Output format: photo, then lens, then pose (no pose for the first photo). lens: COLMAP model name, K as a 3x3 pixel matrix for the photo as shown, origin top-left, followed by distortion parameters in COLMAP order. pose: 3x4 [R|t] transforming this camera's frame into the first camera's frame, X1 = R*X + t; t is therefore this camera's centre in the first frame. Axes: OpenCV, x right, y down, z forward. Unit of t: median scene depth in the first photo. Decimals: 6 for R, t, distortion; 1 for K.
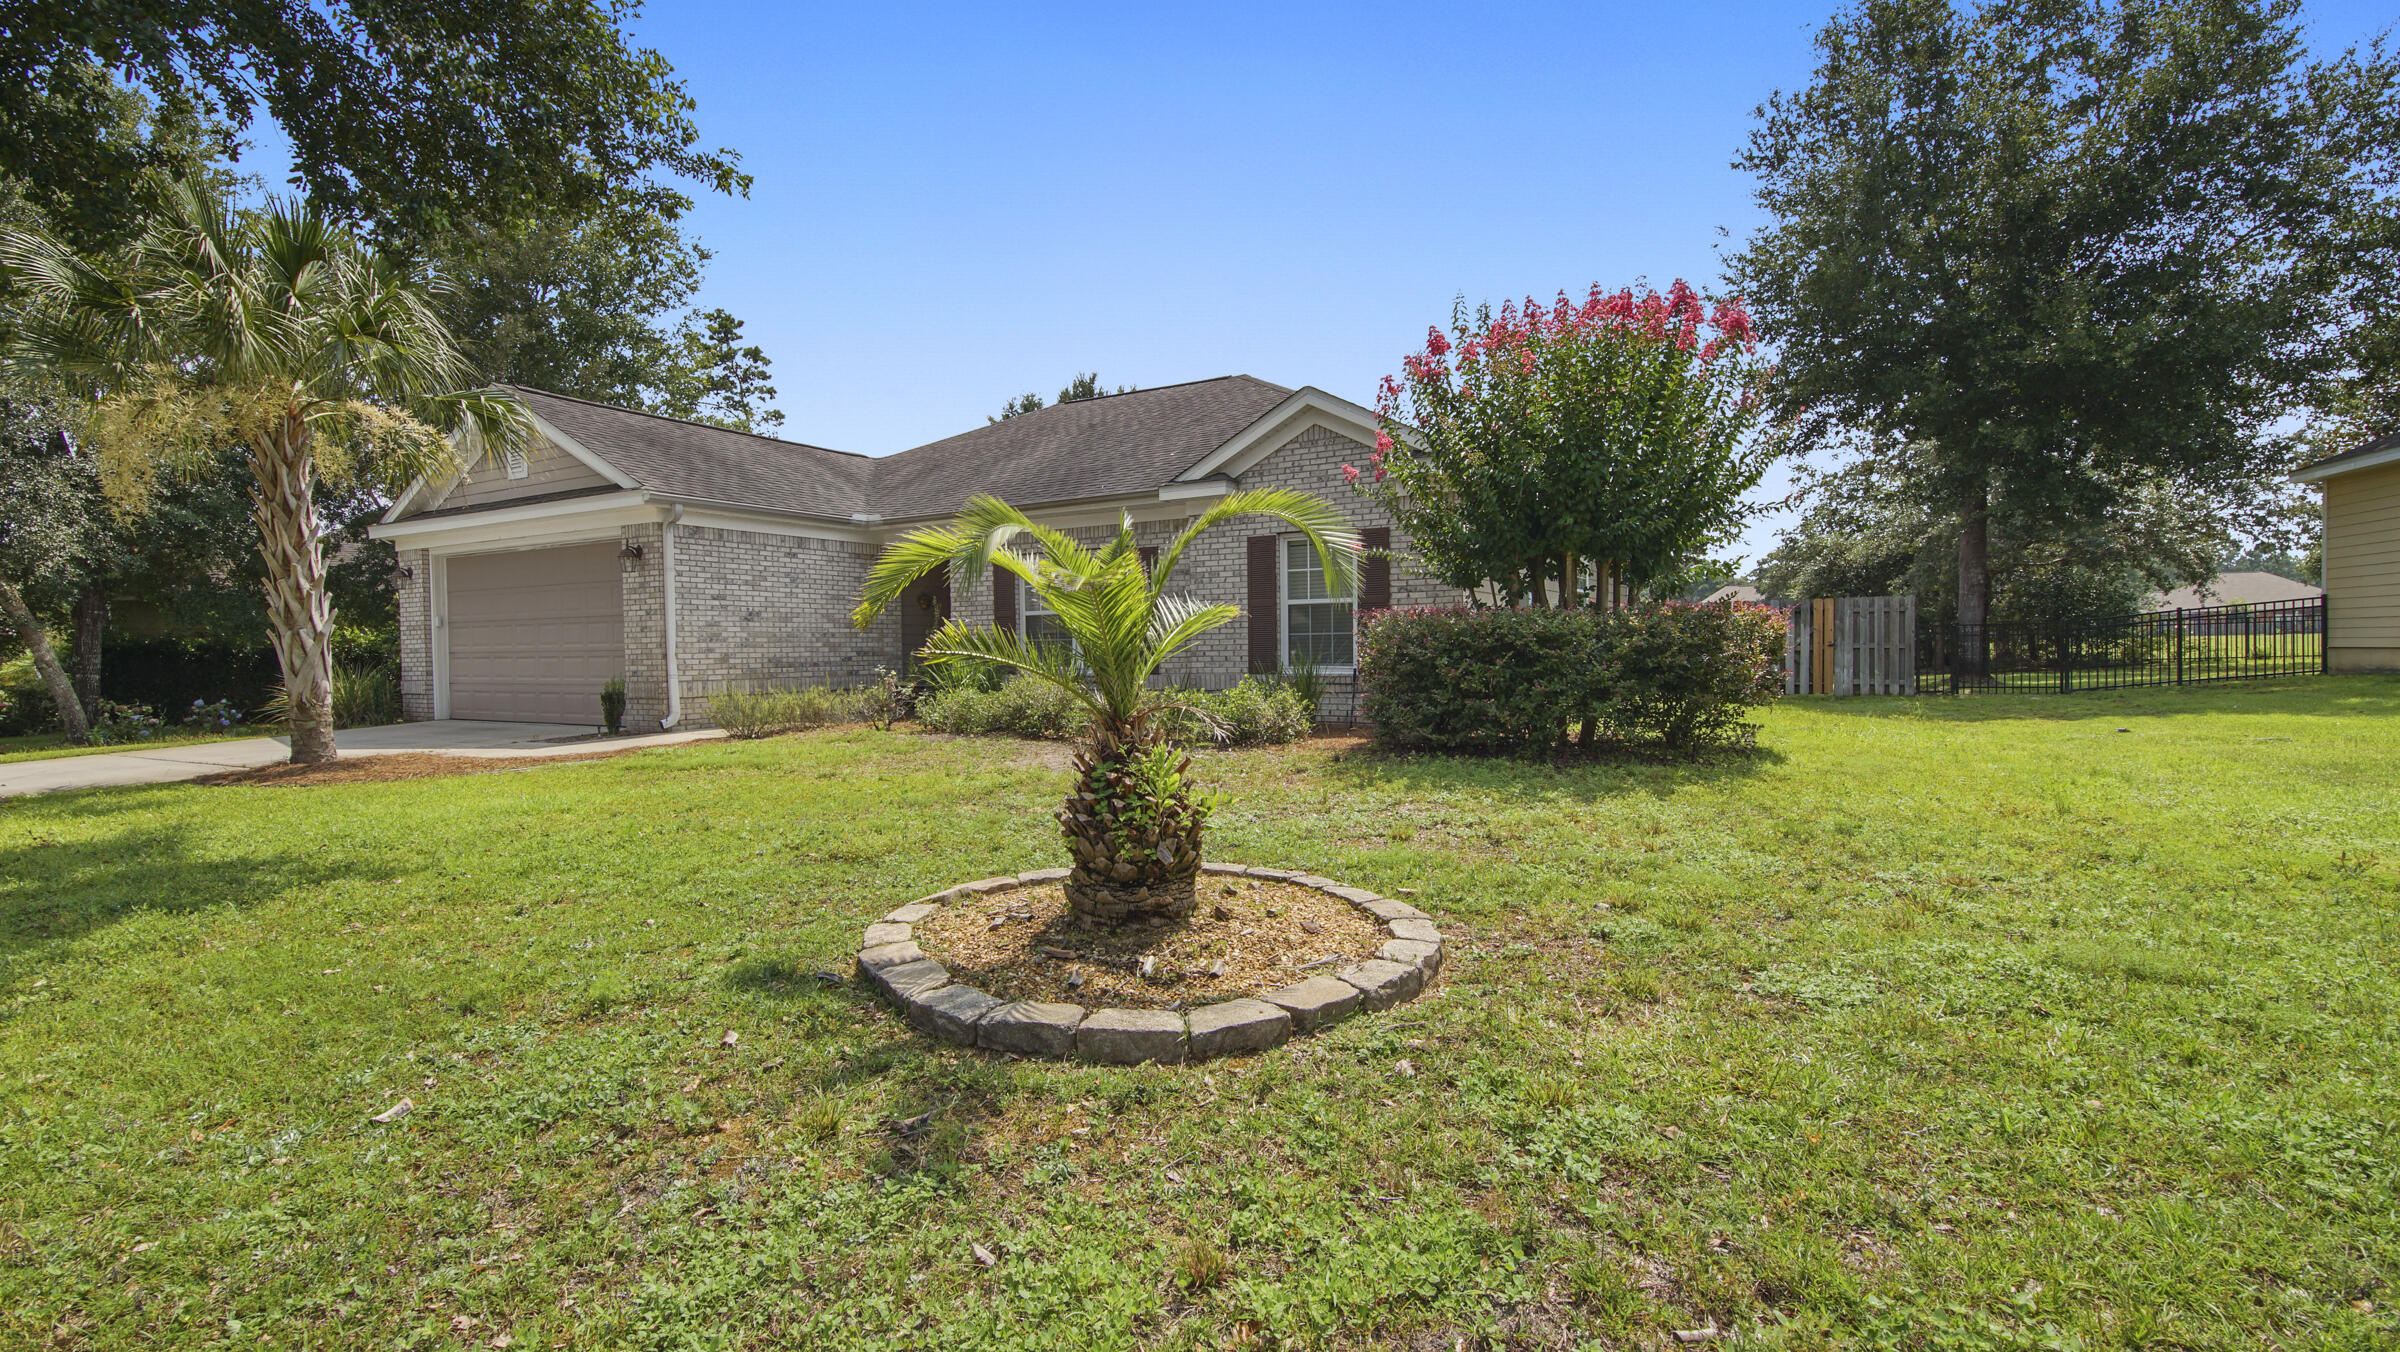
lens RADIAL K [[1009.9, 0, 1114.6], [0, 1009.9, 678.5], [0, 0, 1]] dist [0.026569, 0.000018]
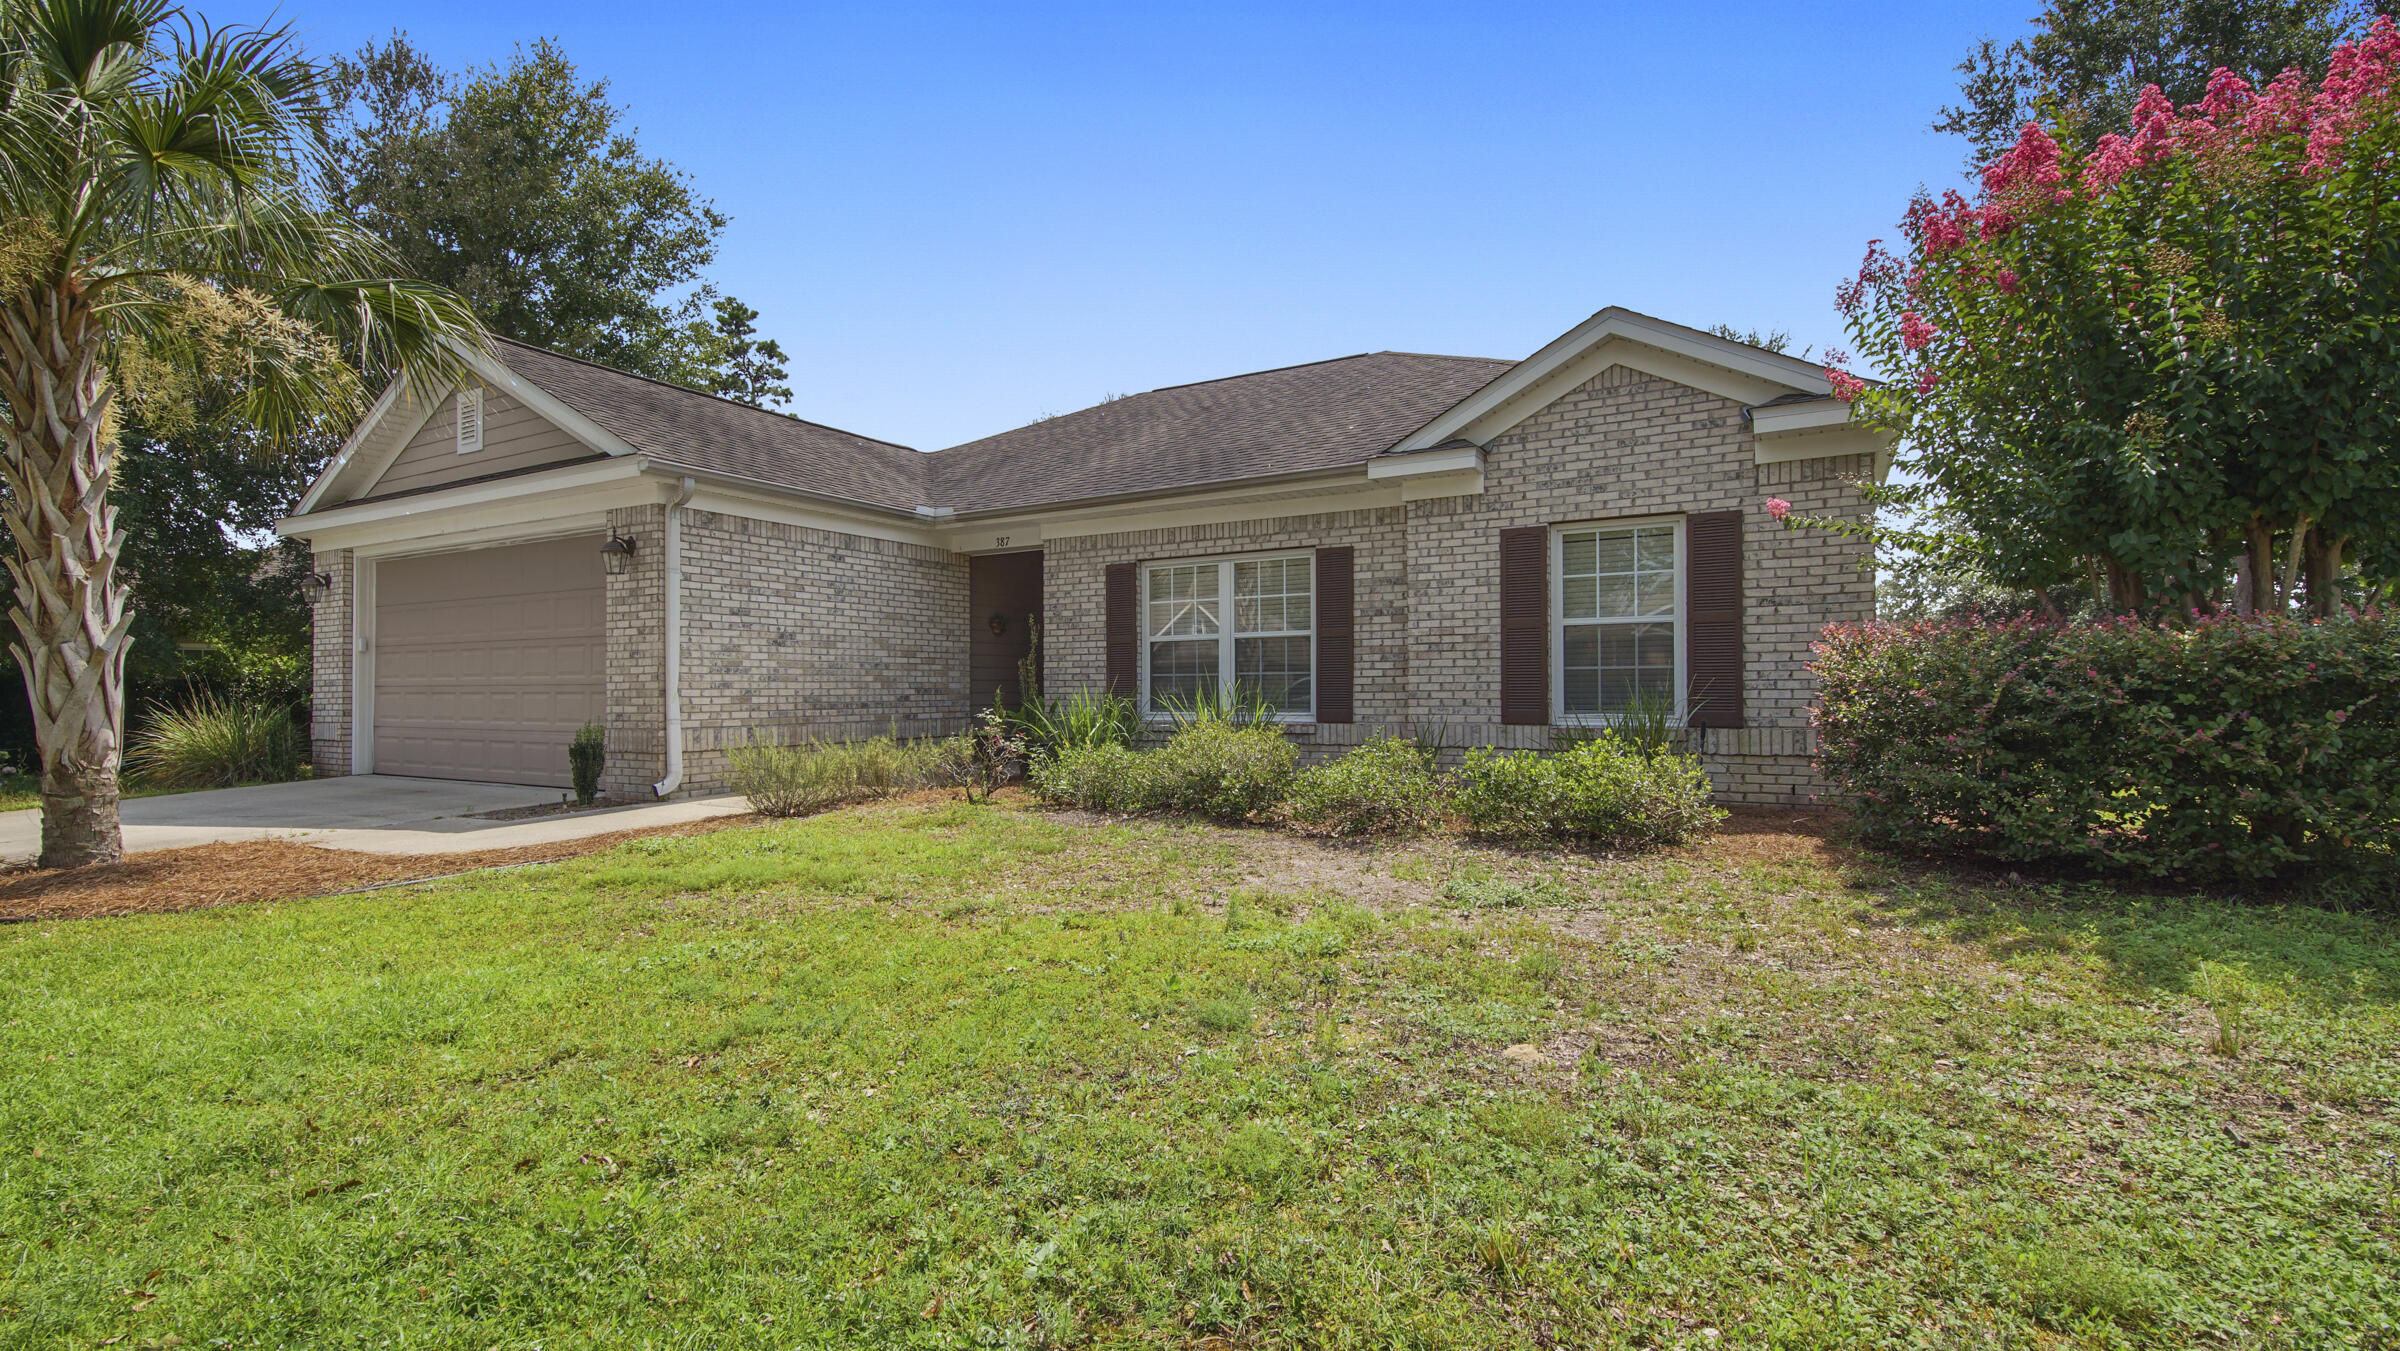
lens RADIAL K [[1032.6, 0, 1127.4], [0, 1032.6, 673.6], [0, 0, 1]] dist [0.034621, -0.016623]
pose [[0.999914, 0.008278, 0.010215, -0.122173], [-0.007817, 0.998987, -0.044316, -0.005415], [-0.010571, 0.044232, 0.998965, 0.262457]]
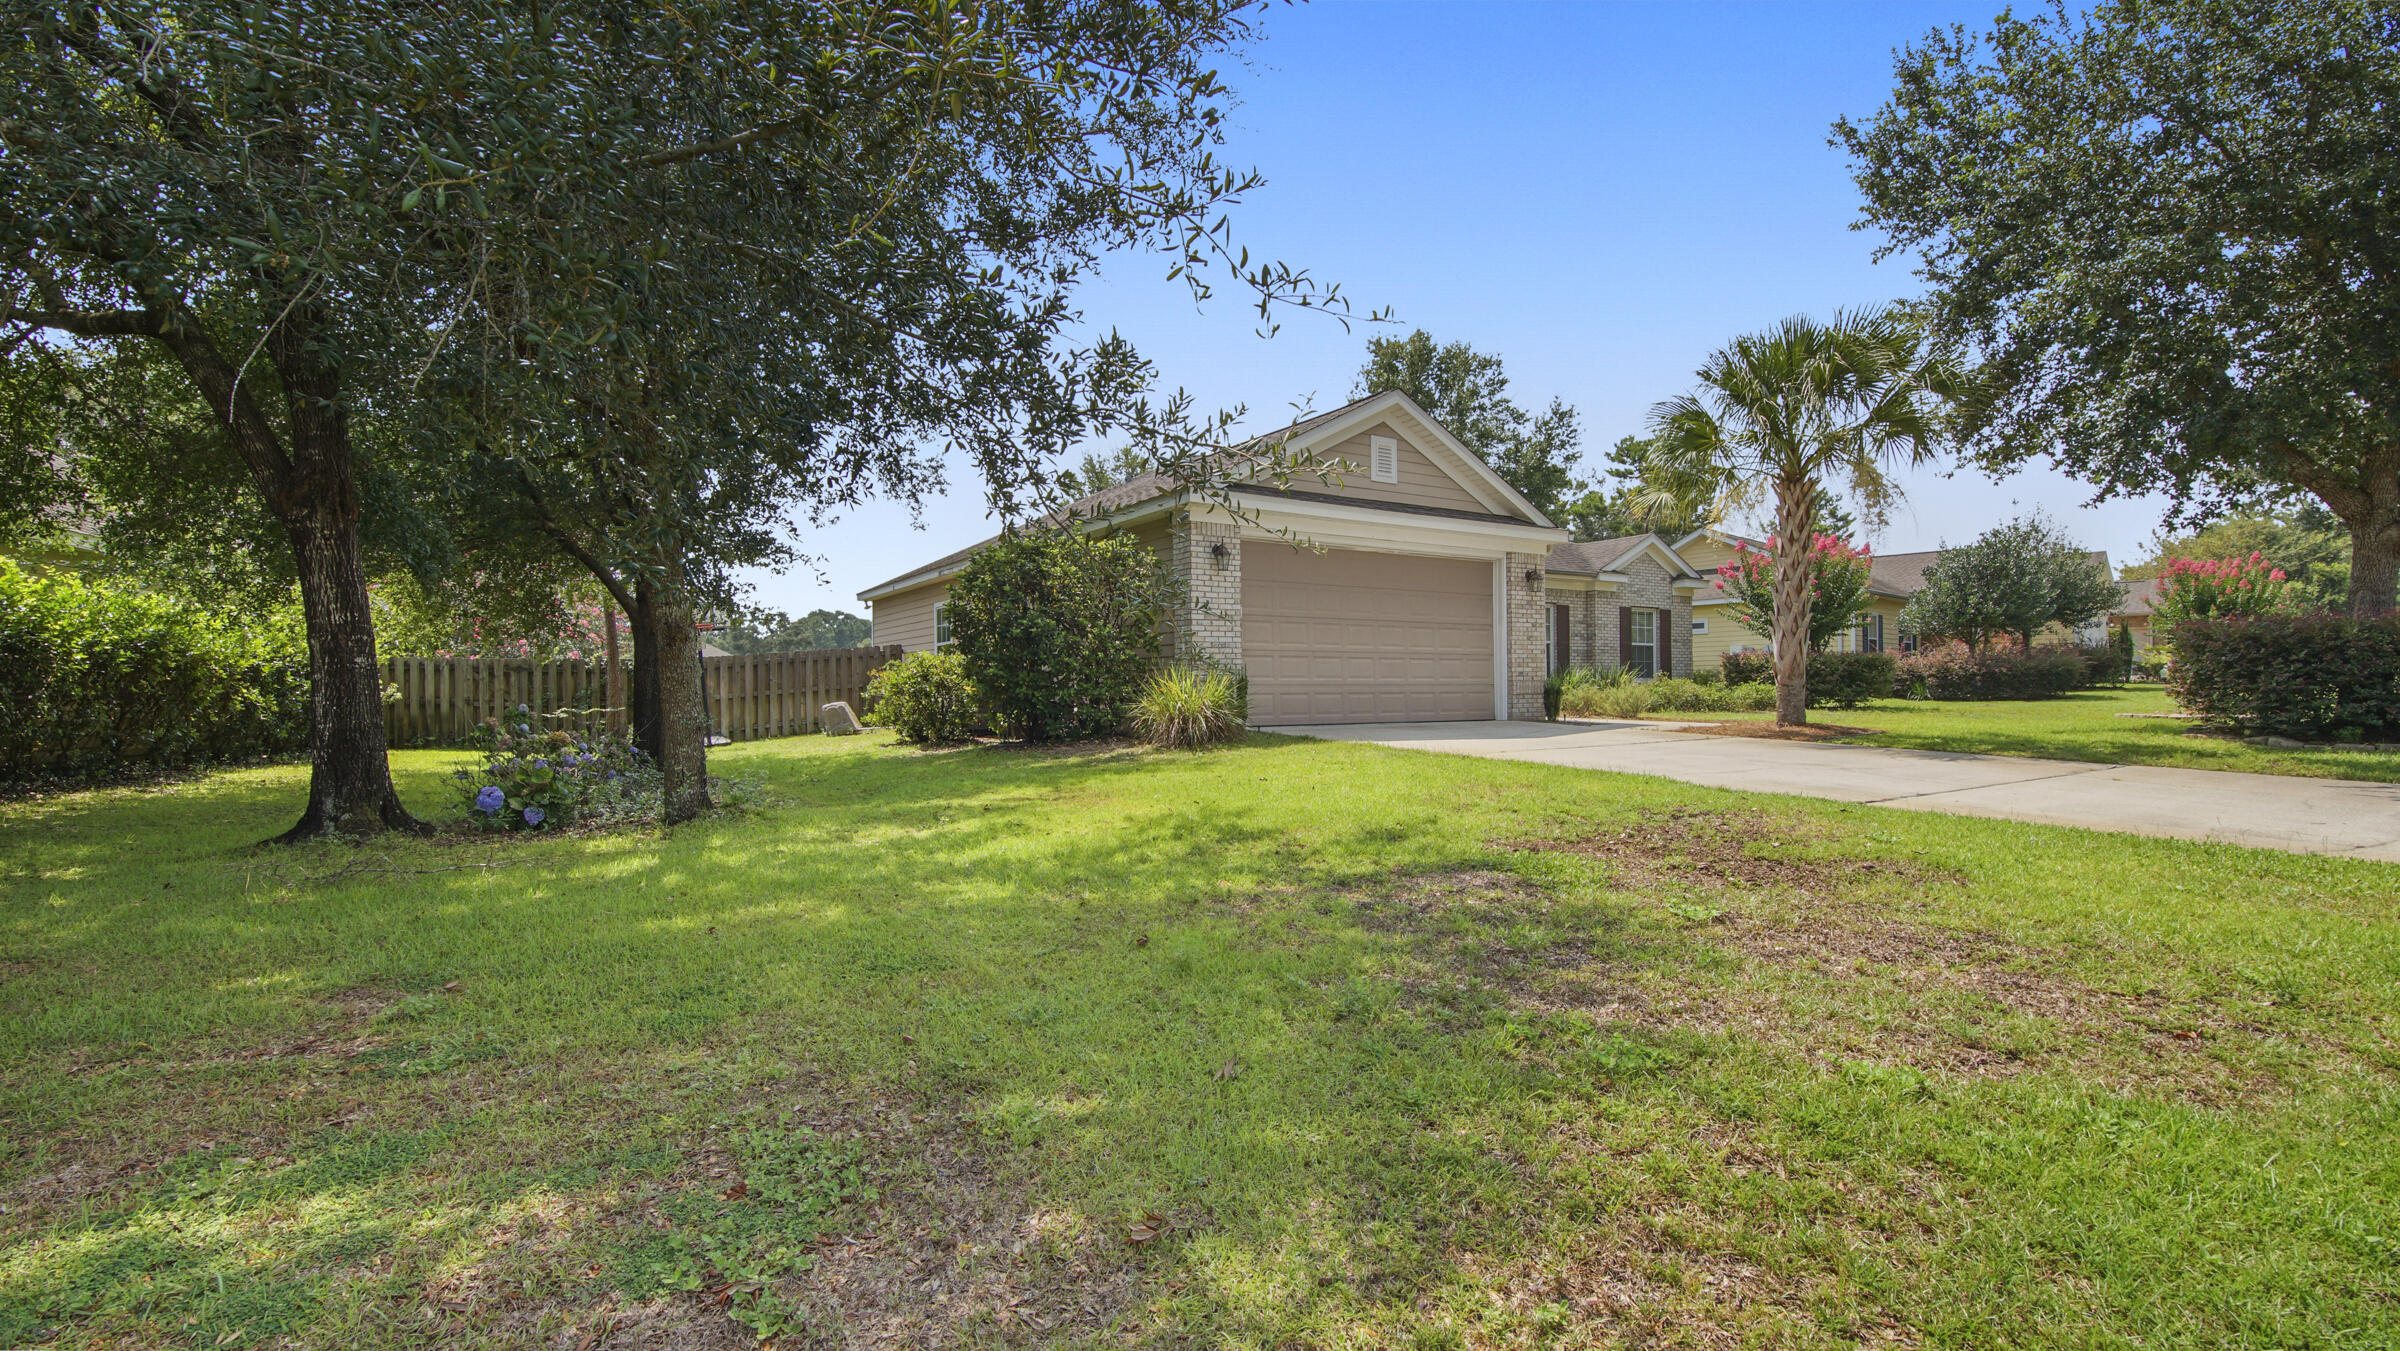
lens RADIAL K [[1049.9, 0, 1209.6], [0, 1049.9, 682.9], [0, 0, 1]] dist [0.049289, -0.030055]
pose [[0.435188, 0.017608, 0.900168, -1.736637], [0.027436, 0.999085, -0.032807, 0.036940], [-0.899922, 0.038974, 0.434307, 0.767229]]
